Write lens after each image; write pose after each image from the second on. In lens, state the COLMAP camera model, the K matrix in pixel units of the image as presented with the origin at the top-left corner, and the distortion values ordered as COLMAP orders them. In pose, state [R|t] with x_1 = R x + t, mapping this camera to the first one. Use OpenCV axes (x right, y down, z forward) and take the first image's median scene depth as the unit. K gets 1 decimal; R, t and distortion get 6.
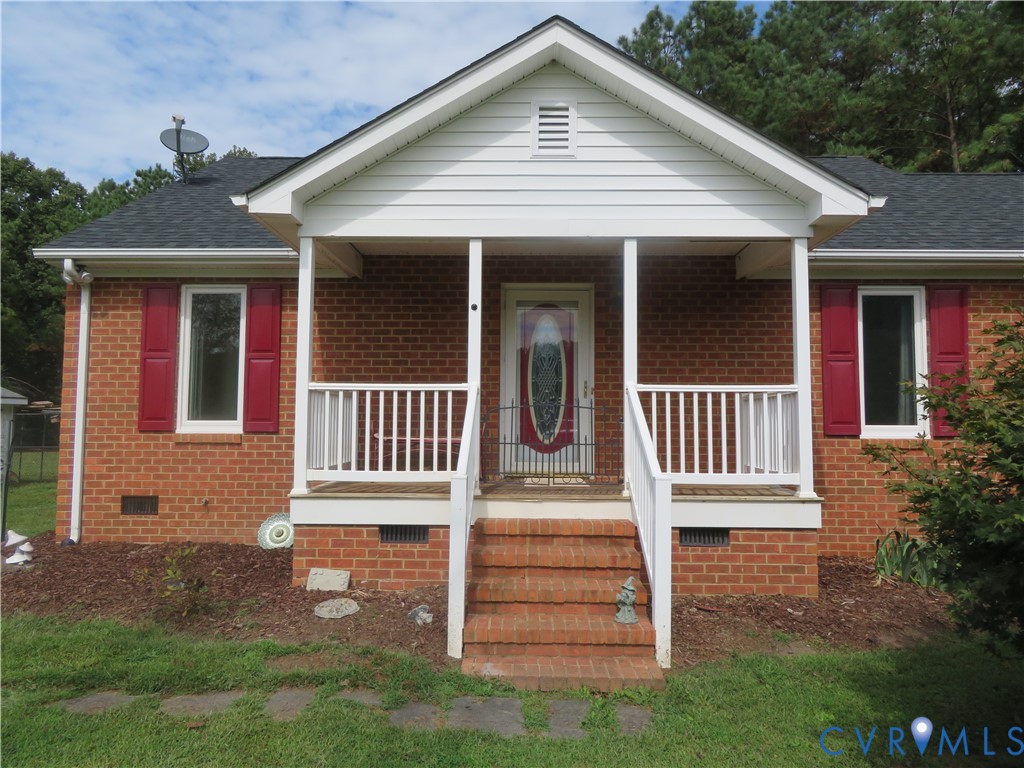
lens RADIAL K [[734.5, 0, 511.6], [0, 734.5, 382.1], [0, 0, 1]] dist [-0.010404, -0.000867]
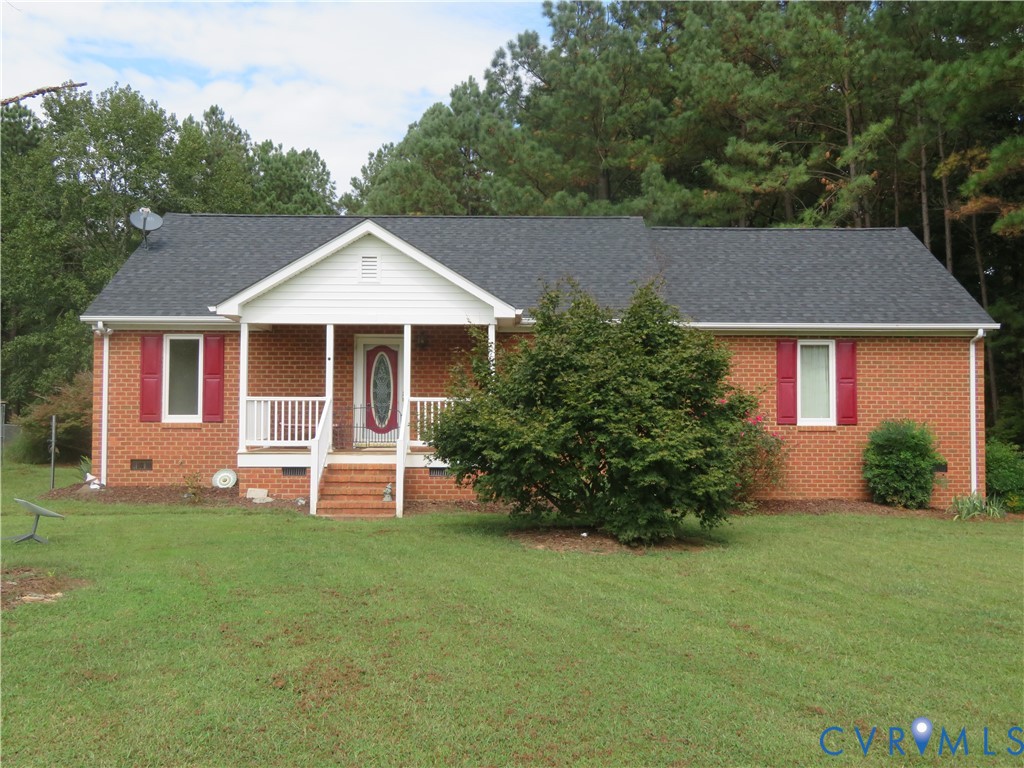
lens RADIAL K [[1036.9, 0, 513.9], [0, 1036.9, 384.0], [0, 0, 1]] dist [-0.021767, 0.000000]
pose [[0.999426, -0.000928, 0.033876, 0.276667], [-0.000090, 0.999548, 0.030047, -0.091729], [-0.033889, -0.030033, 0.998974, -1.426127]]
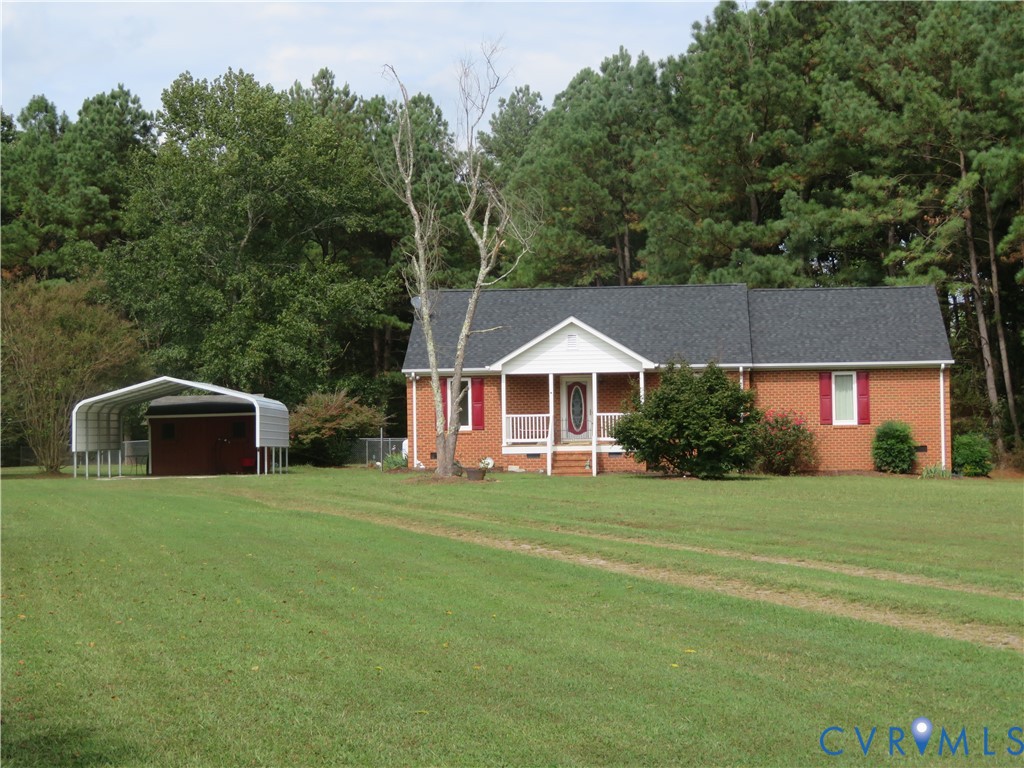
lens RADIAL K [[1771.5, 0, 513.2], [0, 1771.5, 383.6], [0, 0, 1]] dist [0.054429, 0.000000]
pose [[0.997049, -0.023867, -0.072961, 0.307686], [0.026658, 0.998940, 0.037526, -0.370543], [0.071989, -0.039360, 0.996629, -5.926911]]
